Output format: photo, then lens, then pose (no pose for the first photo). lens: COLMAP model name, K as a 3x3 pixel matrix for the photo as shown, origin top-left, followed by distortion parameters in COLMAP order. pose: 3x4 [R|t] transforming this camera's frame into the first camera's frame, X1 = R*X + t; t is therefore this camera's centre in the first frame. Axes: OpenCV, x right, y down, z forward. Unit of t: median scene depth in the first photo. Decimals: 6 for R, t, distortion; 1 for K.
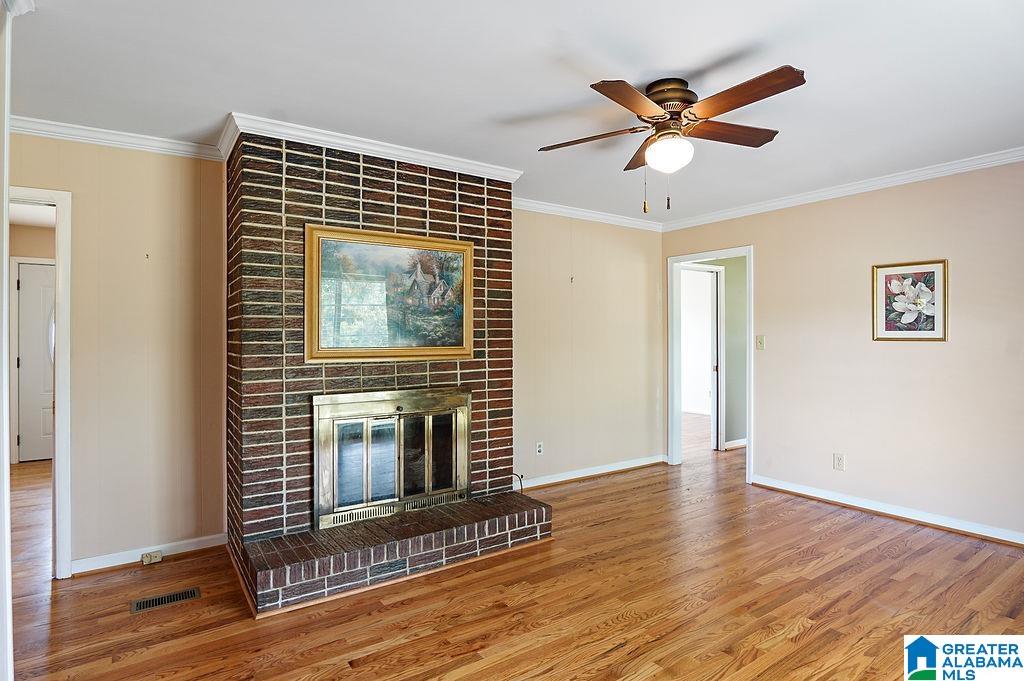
lens RADIAL K [[545.1, 0, 510.5], [0, 545.1, 342.3], [0, 0, 1]] dist [-0.024041, 0.001364]
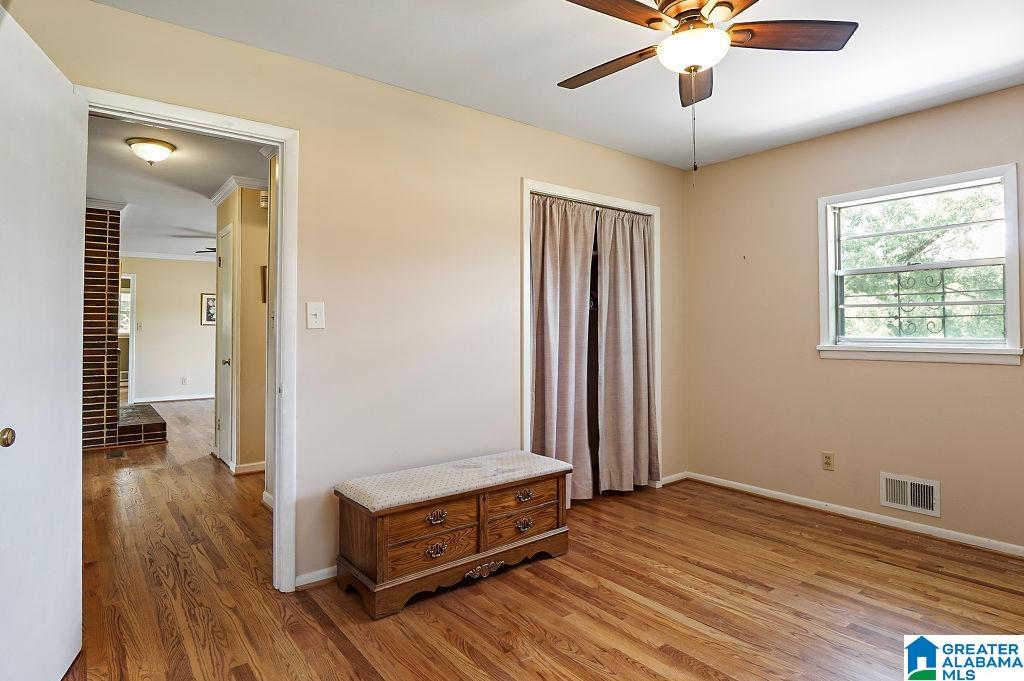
lens RADIAL K [[545.1, 0, 511.6], [0, 545.1, 334.1], [0, 0, 1]] dist [-0.024041, 0.001364]
pose [[-0.066671, -0.003228, 0.997770, -1.885470], [0.010186, 0.999940, 0.003916, 0.042268], [-0.997723, 0.010425, -0.066634, -0.195920]]
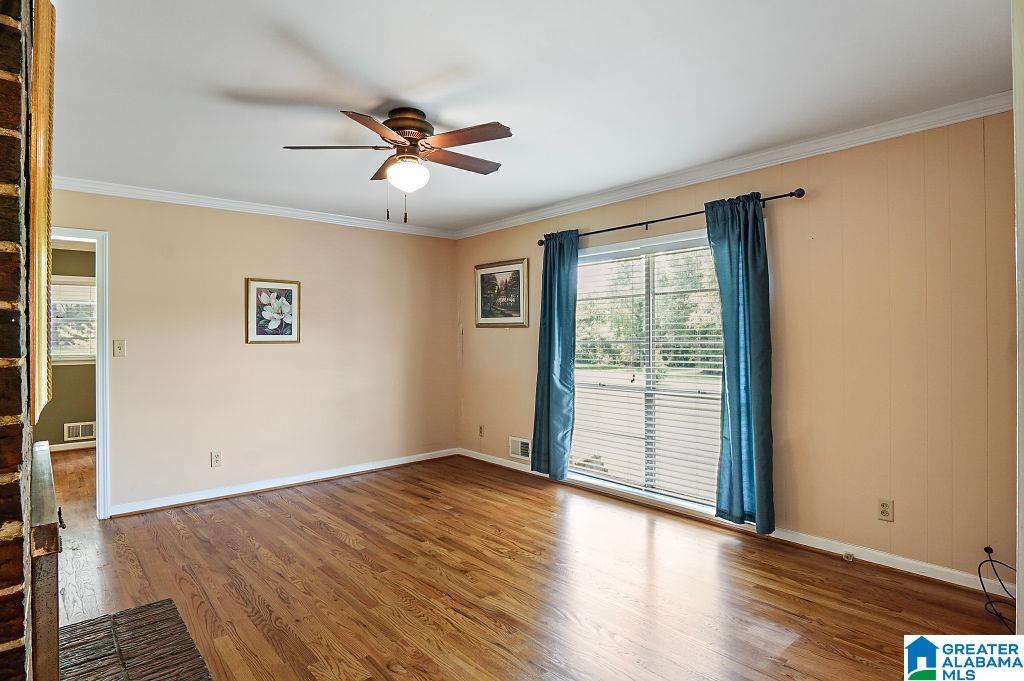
lens RADIAL K [[545.1, 0, 510.3], [0, 545.1, 332.7], [0, 0, 1]] dist [-0.024041, 0.001364]
pose [[-0.105766, 0.005453, 0.994376, -0.577021], [0.019699, 0.999800, -0.003387, -0.011984], [-0.994196, 0.019230, -0.105852, 0.608061]]
